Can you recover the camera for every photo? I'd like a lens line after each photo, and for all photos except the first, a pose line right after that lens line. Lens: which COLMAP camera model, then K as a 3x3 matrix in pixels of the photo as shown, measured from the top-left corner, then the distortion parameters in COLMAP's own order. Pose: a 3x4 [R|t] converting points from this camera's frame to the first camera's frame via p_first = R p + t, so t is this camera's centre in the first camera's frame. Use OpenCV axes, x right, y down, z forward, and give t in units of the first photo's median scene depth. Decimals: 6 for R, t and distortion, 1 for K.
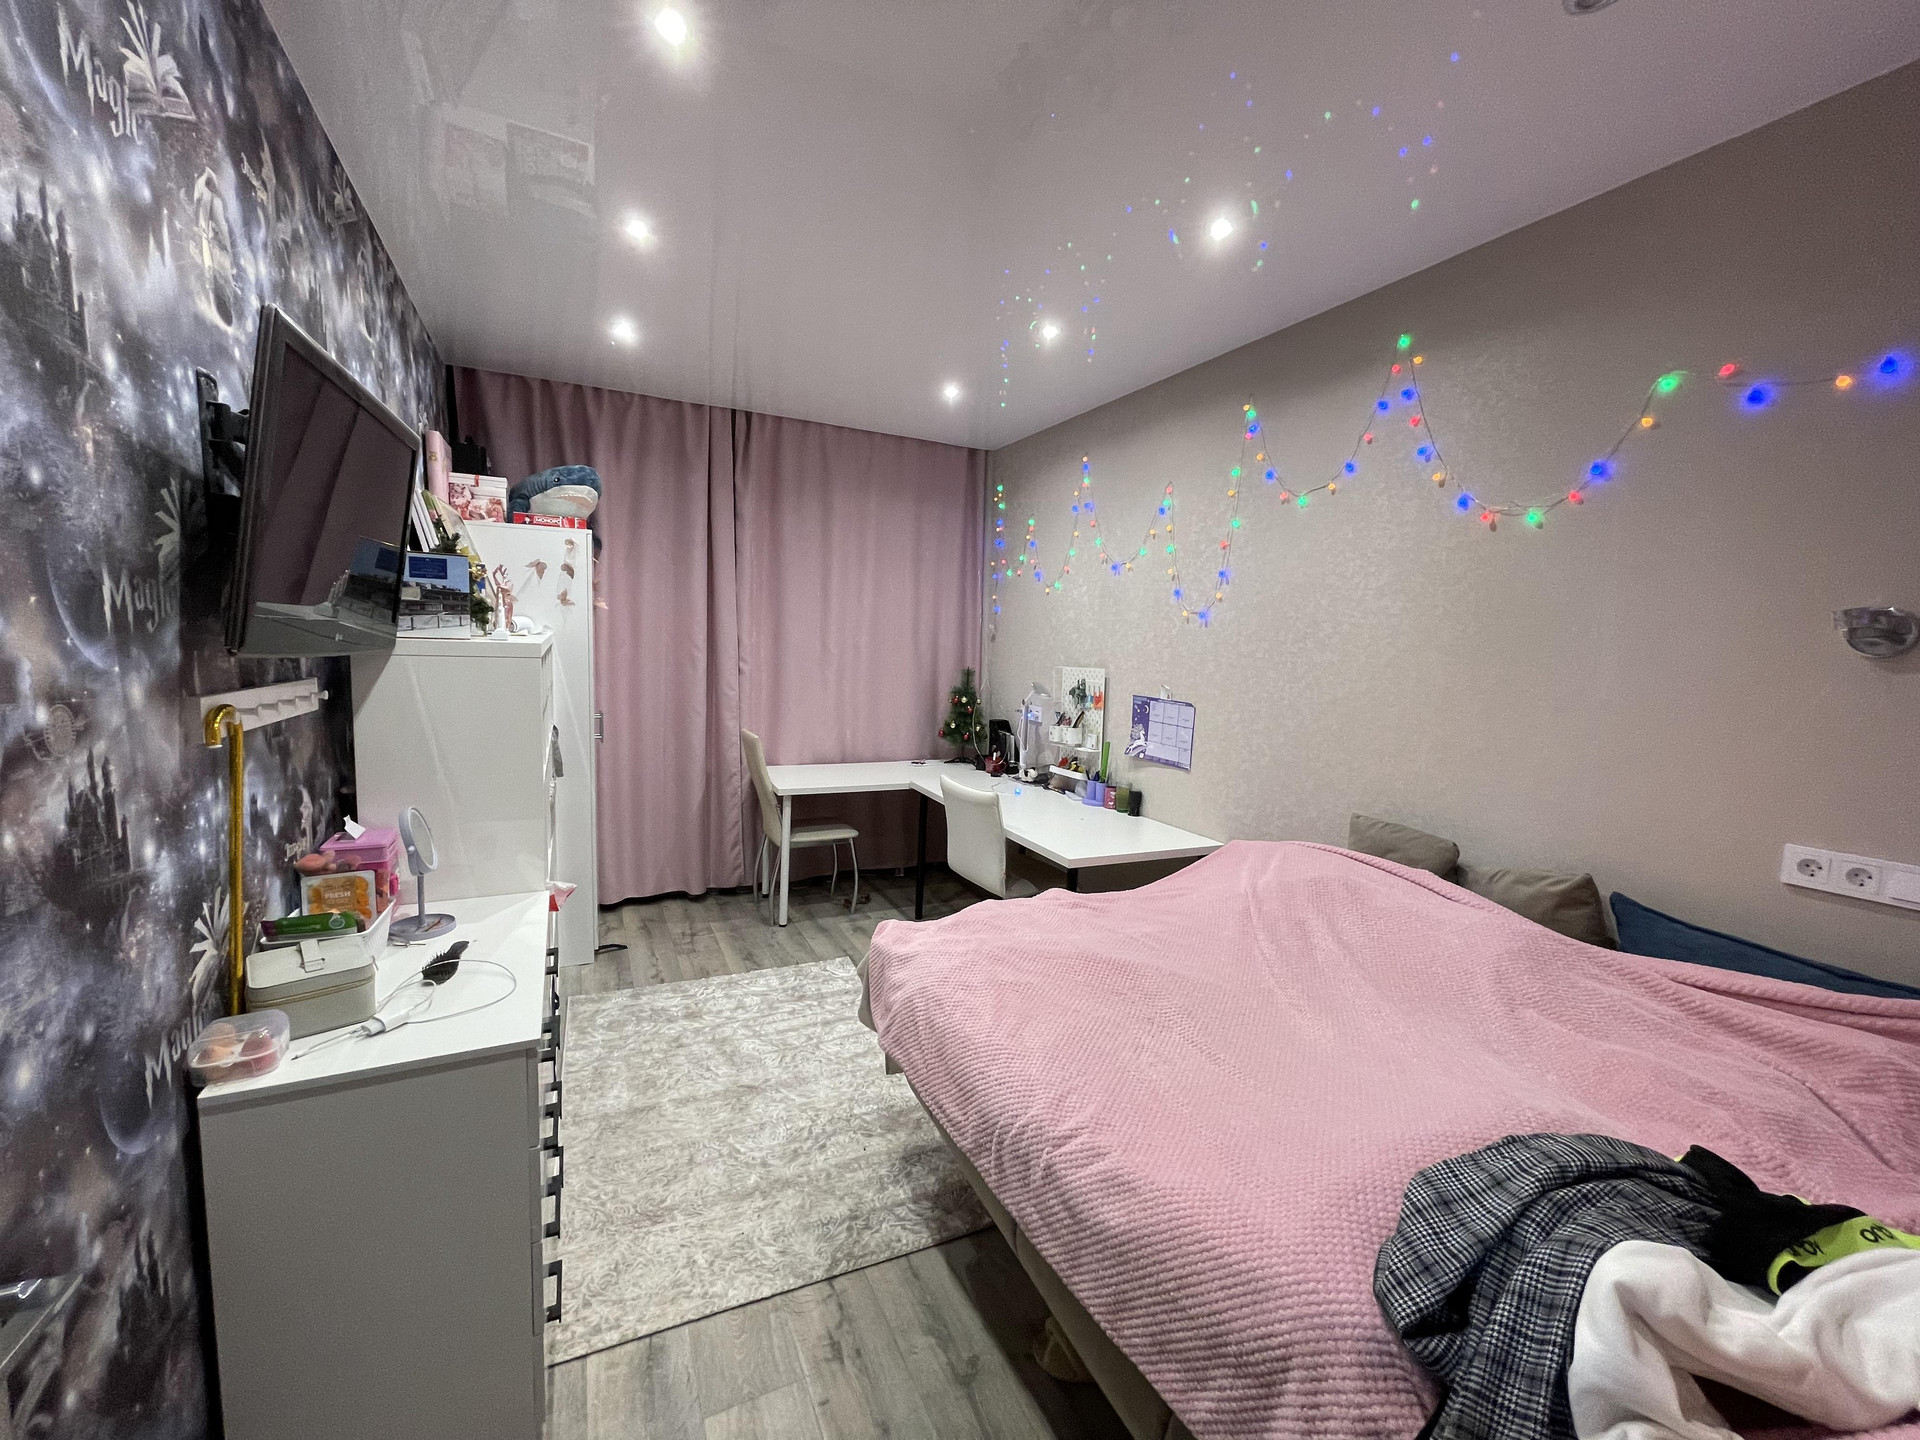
lens RADIAL K [[775.5, 0, 959.7], [0, 775.5, 719.1], [0, 0, 1]] dist [-0.005096, 0.001903]
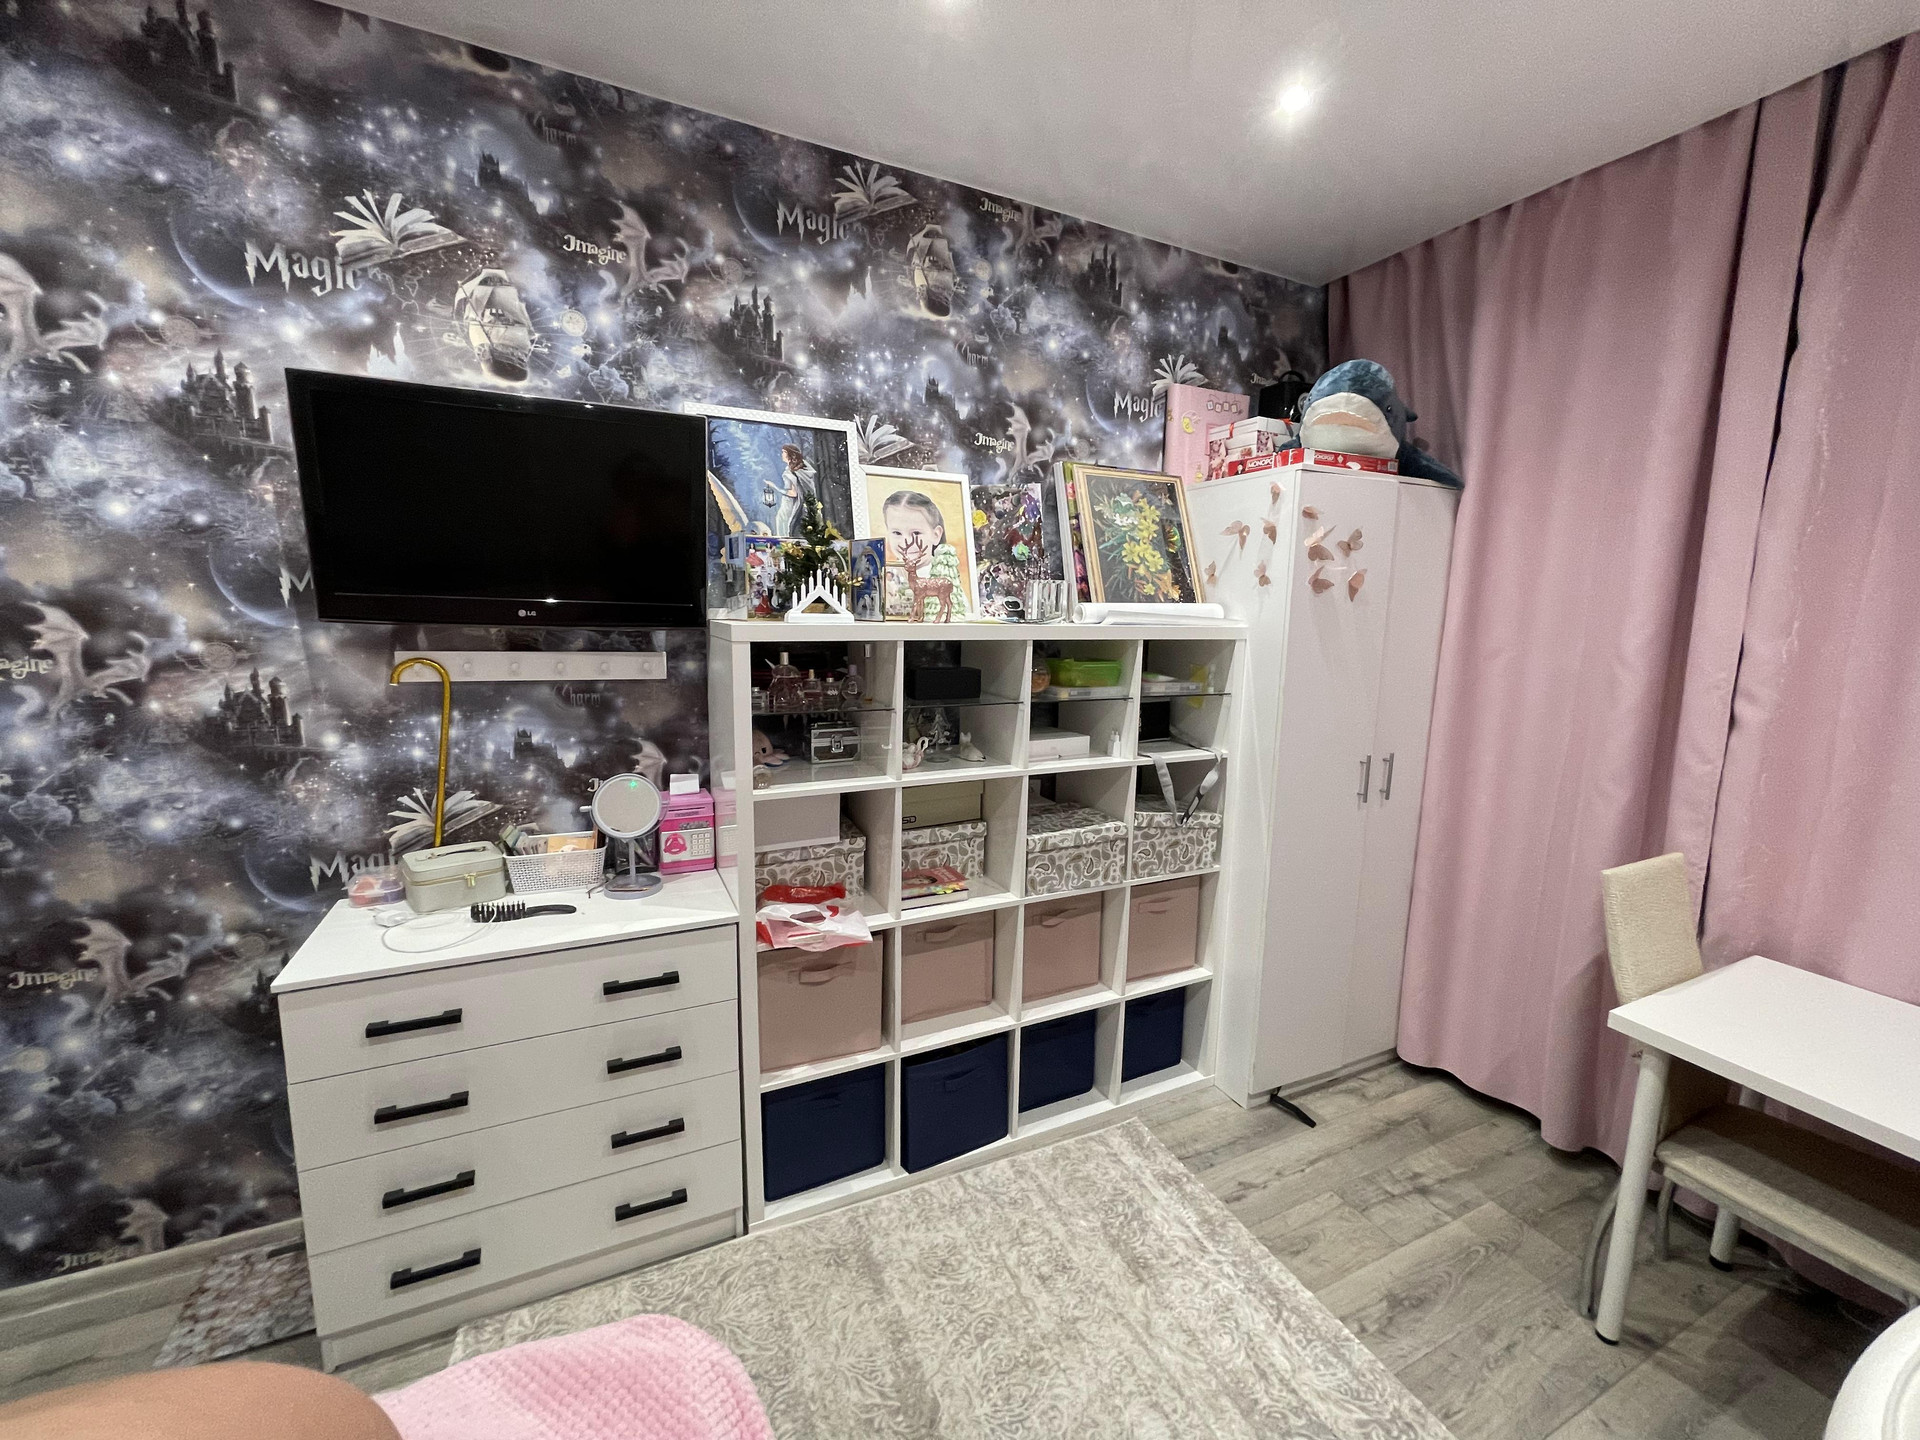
lens RADIAL K [[775.5, 0, 952.8], [0, 775.5, 718.8], [0, 0, 1]] dist [-0.005096, 0.001903]
pose [[-0.009662, 0.111379, -0.993731, 0.167734], [-0.125892, 0.985735, 0.111707, -0.067700], [0.991997, 0.126182, 0.004498, 0.690661]]
